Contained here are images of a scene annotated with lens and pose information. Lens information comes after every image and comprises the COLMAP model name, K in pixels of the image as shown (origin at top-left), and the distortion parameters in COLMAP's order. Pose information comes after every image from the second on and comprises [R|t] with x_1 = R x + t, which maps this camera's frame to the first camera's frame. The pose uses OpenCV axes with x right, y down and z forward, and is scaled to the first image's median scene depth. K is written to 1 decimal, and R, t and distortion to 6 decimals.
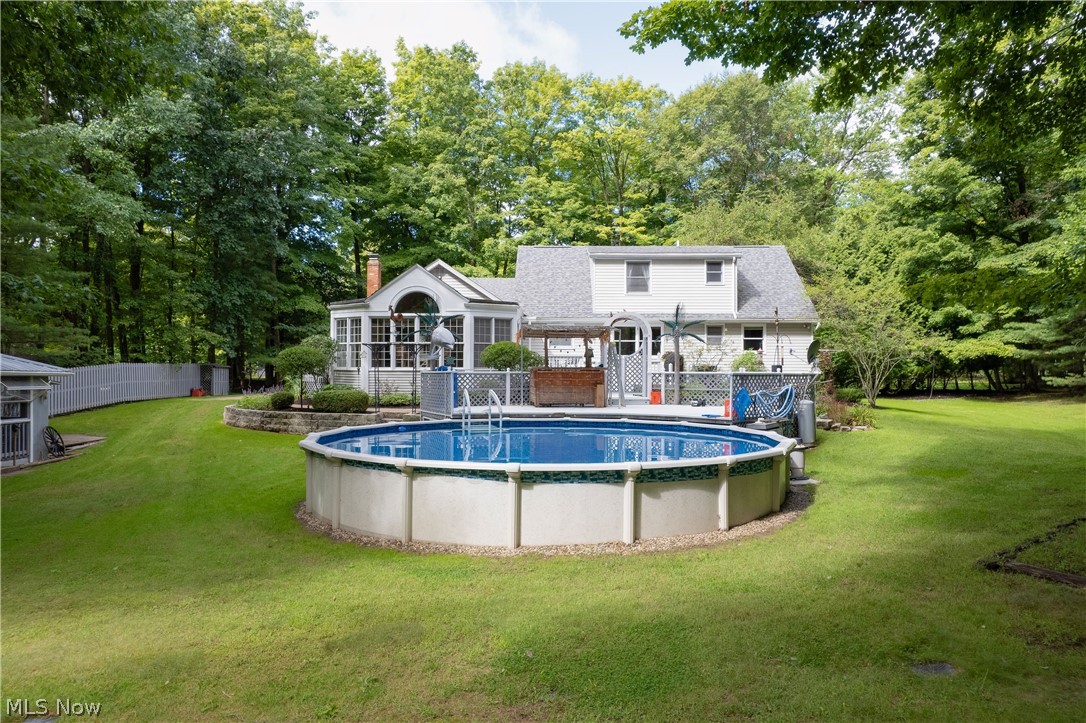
lens RADIAL K [[721.5, 0, 543.0], [0, 721.5, 361.5], [0, 0, 1]] dist [-0.053672, 0.001879]
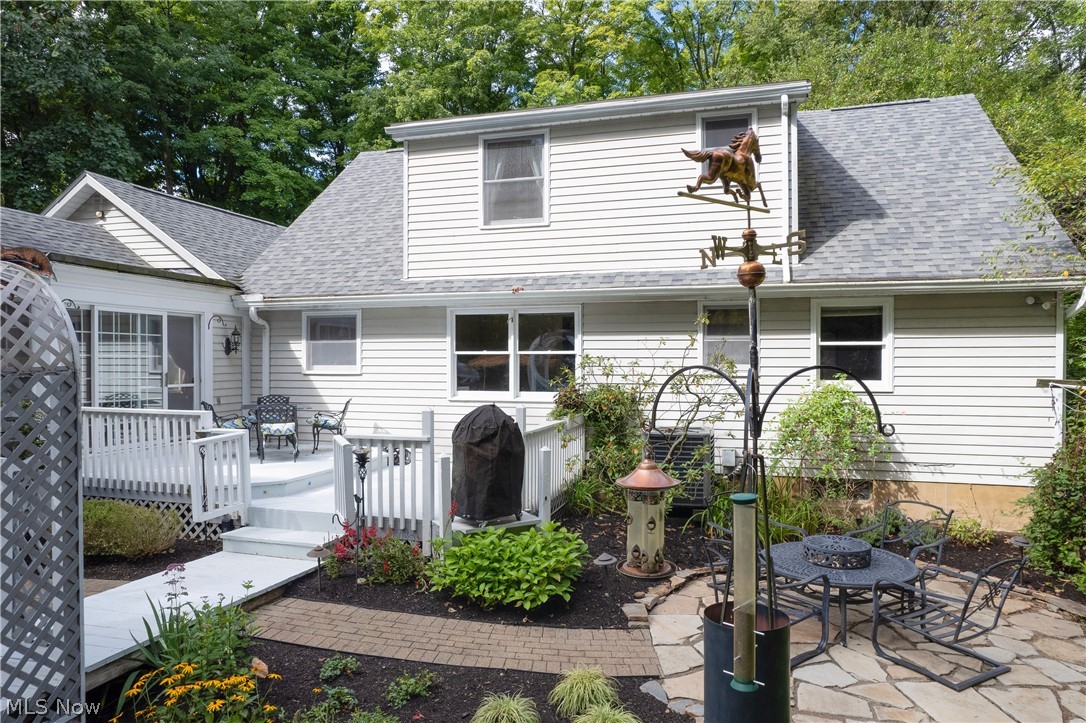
lens RADIAL K [[721.5, 0, 543.0], [0, 721.5, 361.5], [0, 0, 1]] dist [-0.053672, 0.001879]
pose [[0.959587, 0.000094, -0.281412, 0.250002], [-0.003898, 0.999908, -0.012956, -0.019332], [0.281385, 0.013530, 0.959500, 0.654335]]
